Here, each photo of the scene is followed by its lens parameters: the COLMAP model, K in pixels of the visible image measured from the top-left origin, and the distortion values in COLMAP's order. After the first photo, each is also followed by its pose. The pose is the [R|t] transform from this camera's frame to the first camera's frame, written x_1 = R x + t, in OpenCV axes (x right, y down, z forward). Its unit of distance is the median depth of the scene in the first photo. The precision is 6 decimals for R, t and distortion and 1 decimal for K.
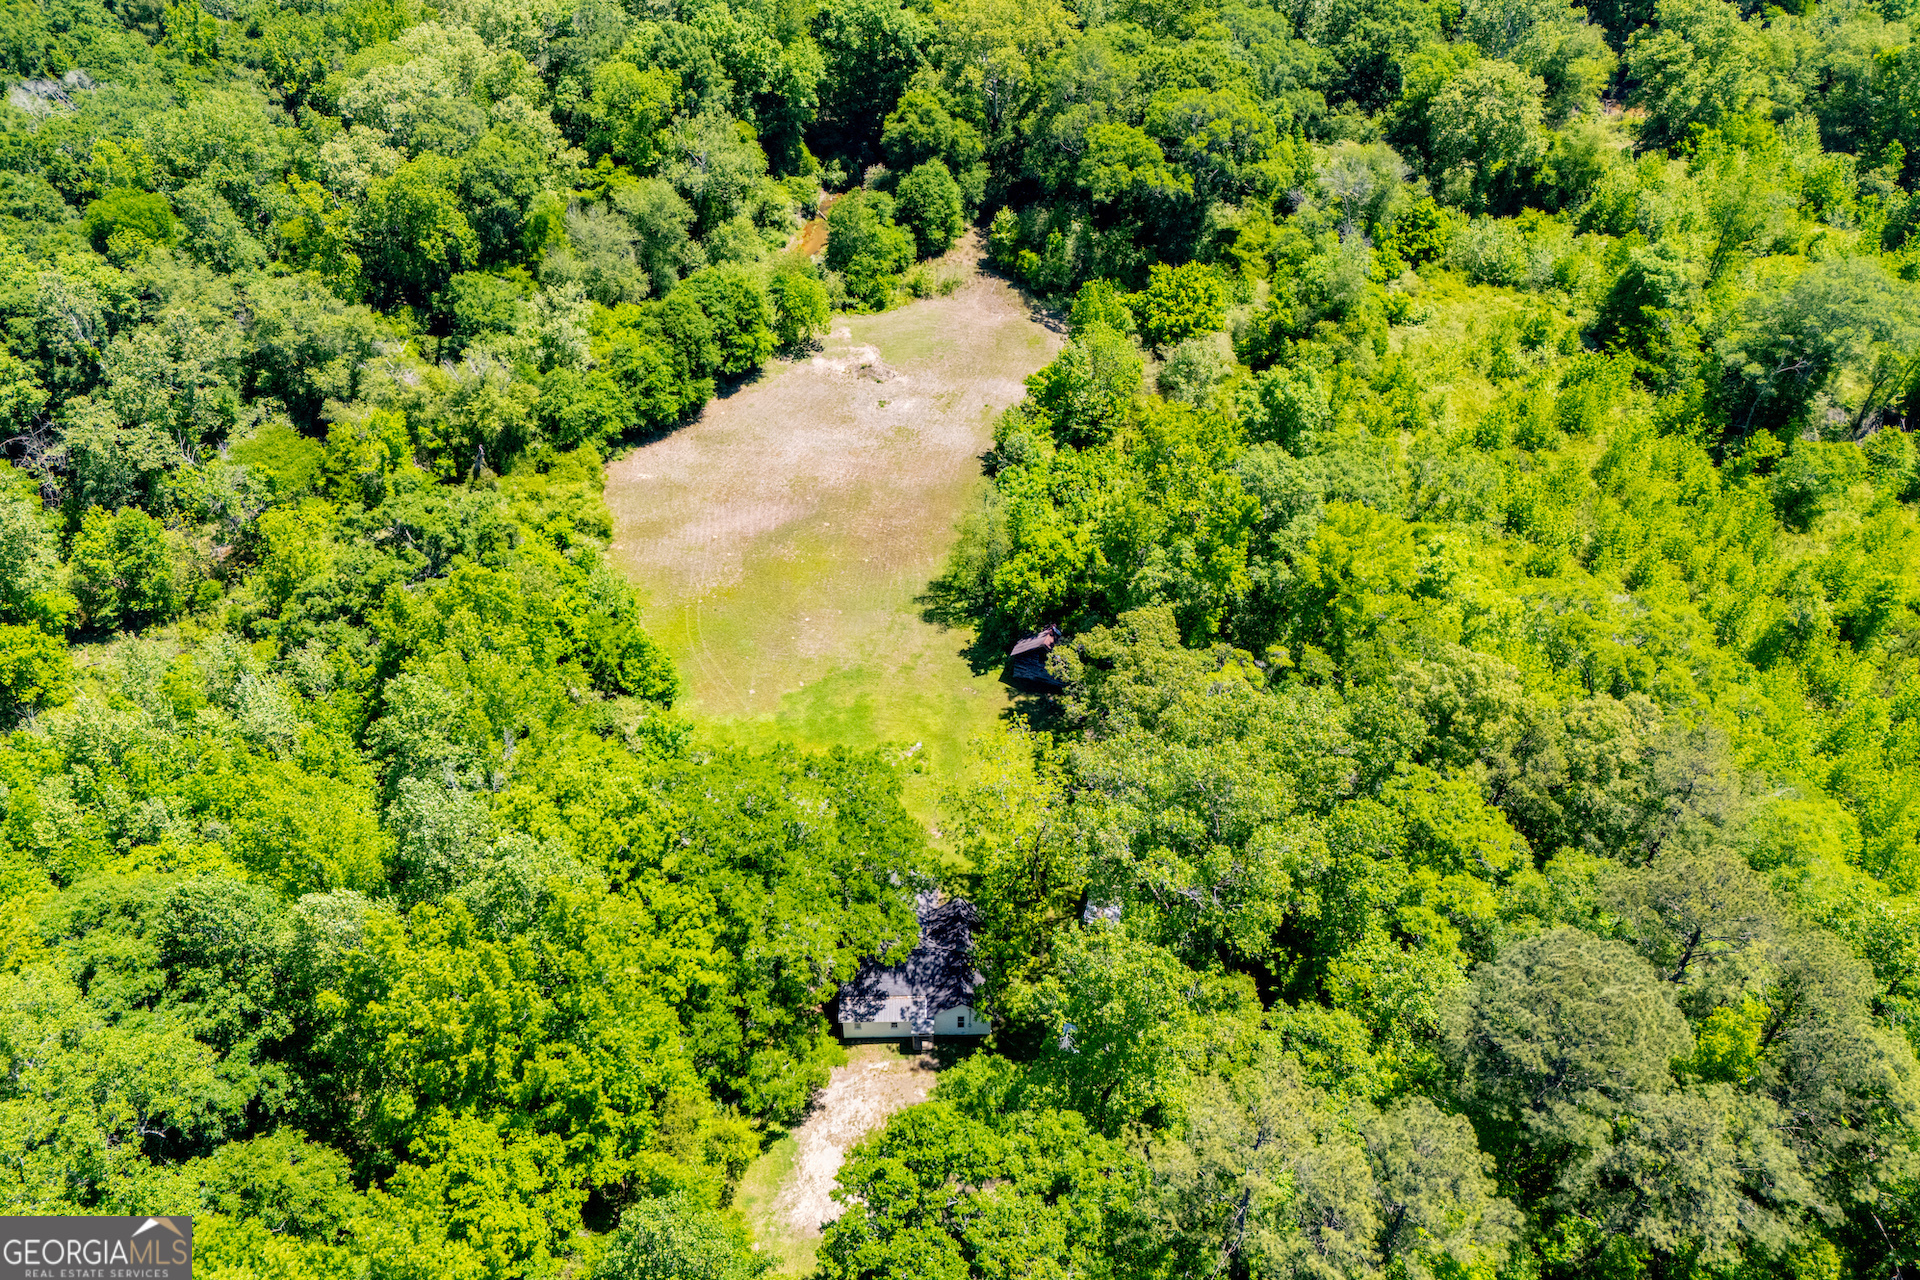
lens RADIAL K [[1387.2, 0, 966.2], [0, 1387.2, 571.6], [0, 0, 1]] dist [0.066737, -0.047671]
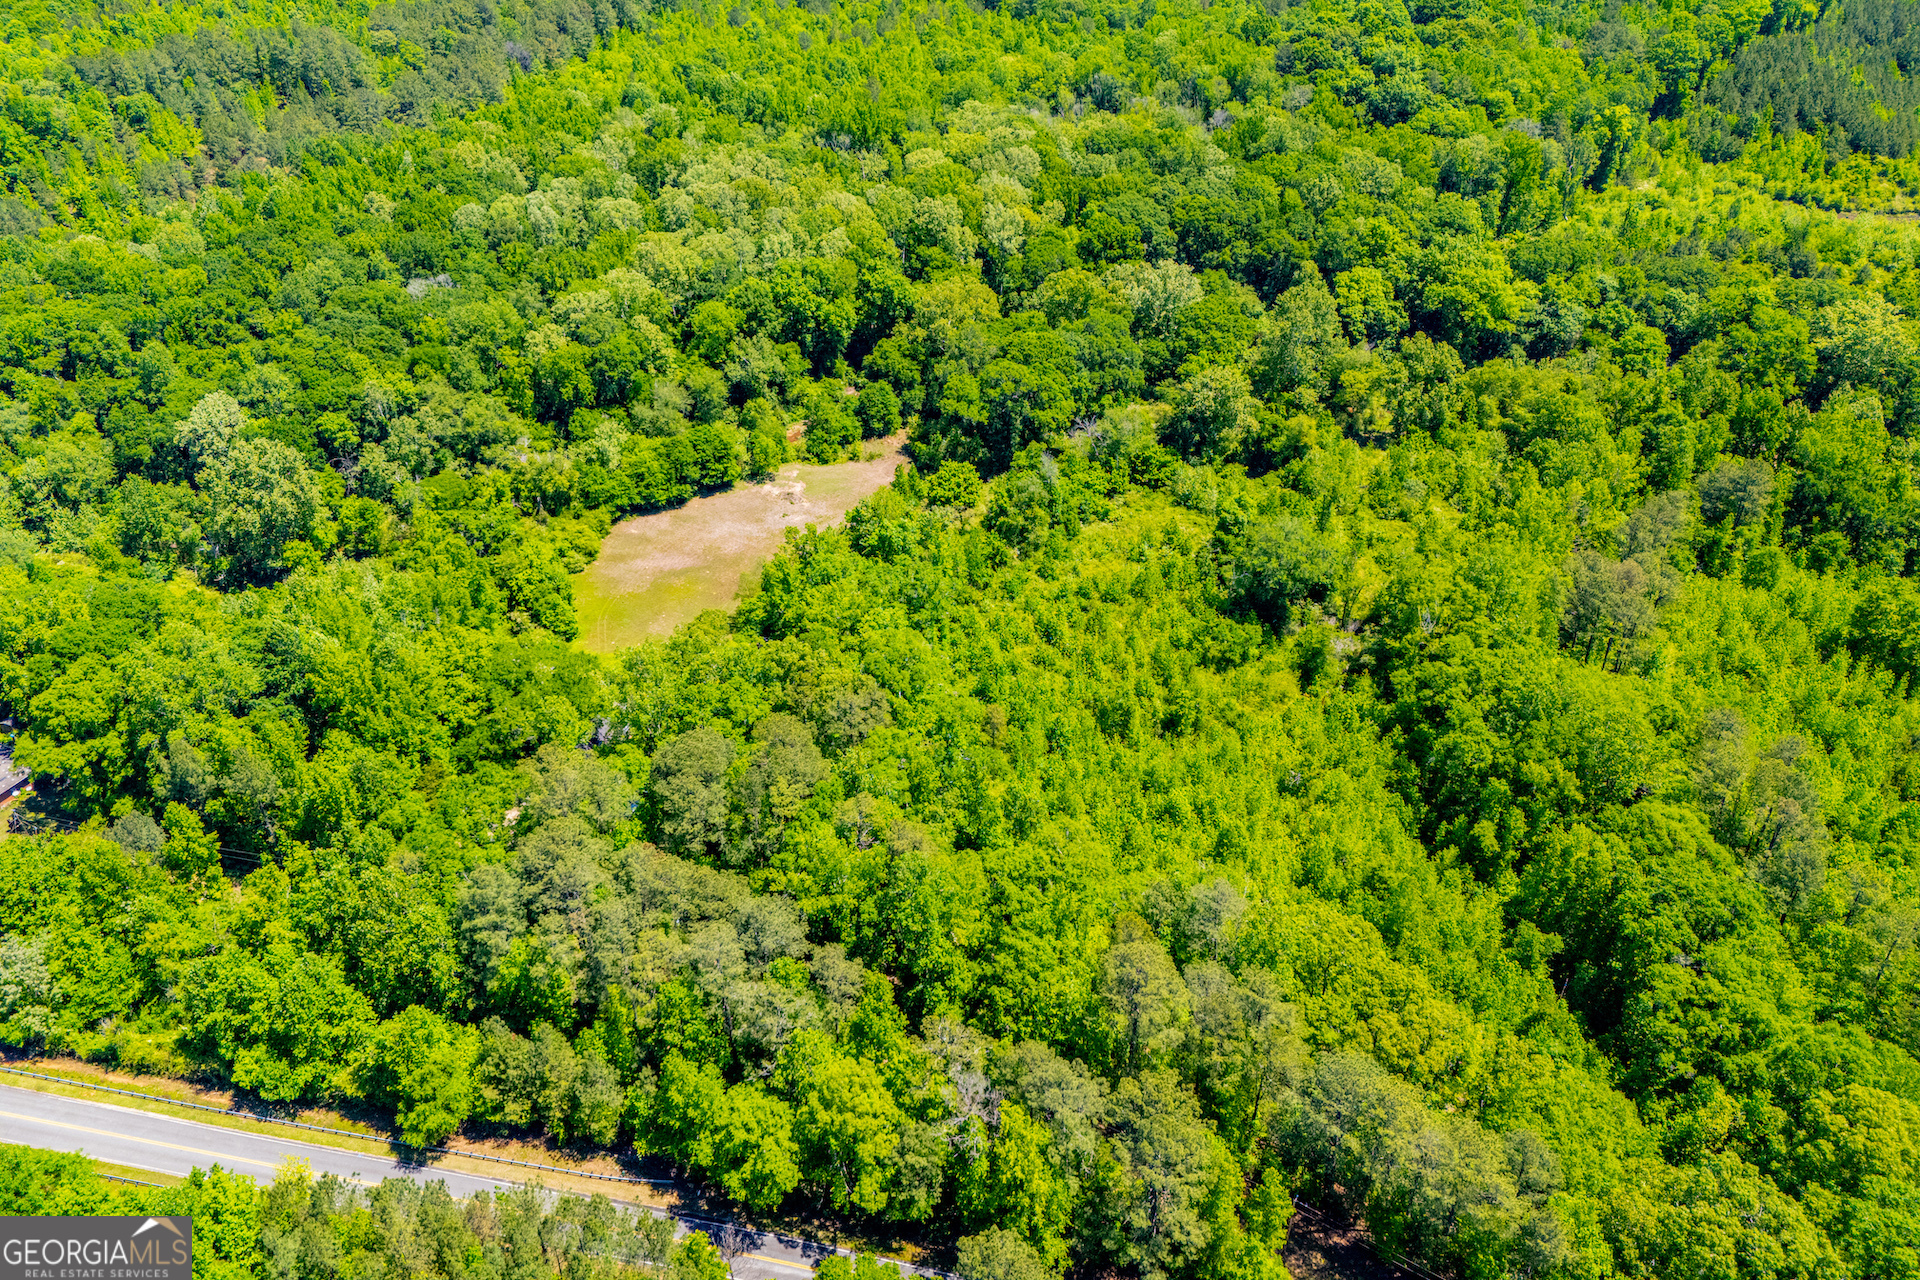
lens RADIAL K [[1394.2, 0, 963.2], [0, 1394.2, 532.7], [0, 0, 1]] dist [0.118919, -0.124271]
pose [[0.942082, 0.162948, -0.293138, 0.595021], [-0.203480, 0.972495, -0.113356, 0.043566], [0.266604, 0.166439, 0.949326, -0.507779]]
